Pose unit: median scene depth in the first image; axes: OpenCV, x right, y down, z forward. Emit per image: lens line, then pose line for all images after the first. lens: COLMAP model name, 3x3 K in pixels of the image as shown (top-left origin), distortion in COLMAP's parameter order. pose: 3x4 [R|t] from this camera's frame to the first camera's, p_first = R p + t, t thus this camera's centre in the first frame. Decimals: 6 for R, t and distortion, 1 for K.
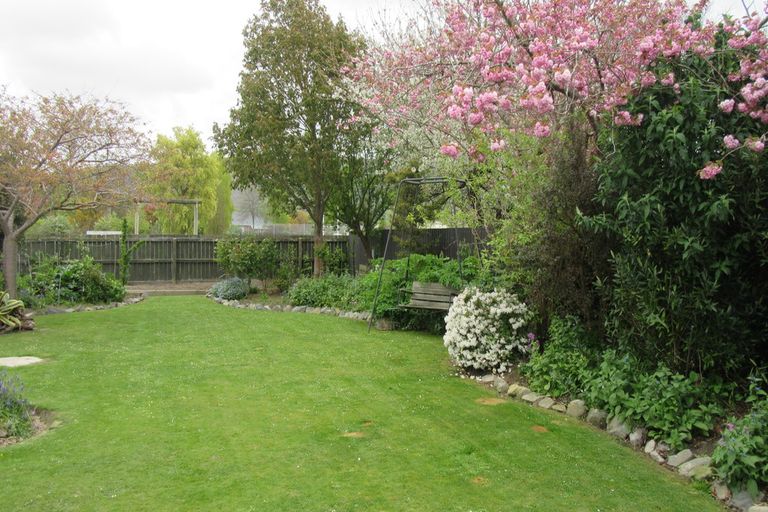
lens RADIAL K [[700.5, 0, 380.6], [0, 700.5, 253.0], [0, 0, 1]] dist [0.007308, 0.000000]
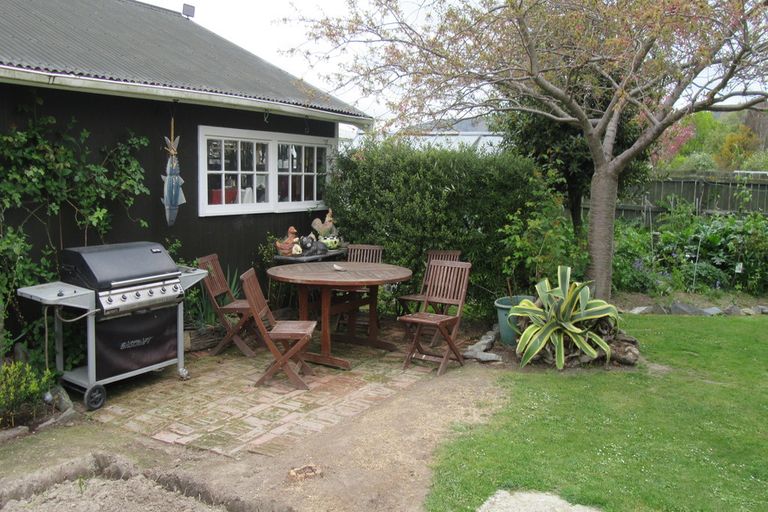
lens RADIAL K [[700.5, 0, 383.5], [0, 700.5, 254.0], [0, 0, 1]] dist [0.007308, 0.000000]
pose [[0.656348, 0.092164, -0.748807, -0.222863], [-0.025969, 0.994682, 0.099664, -0.008224], [0.754011, -0.045968, 0.655251, 0.488339]]
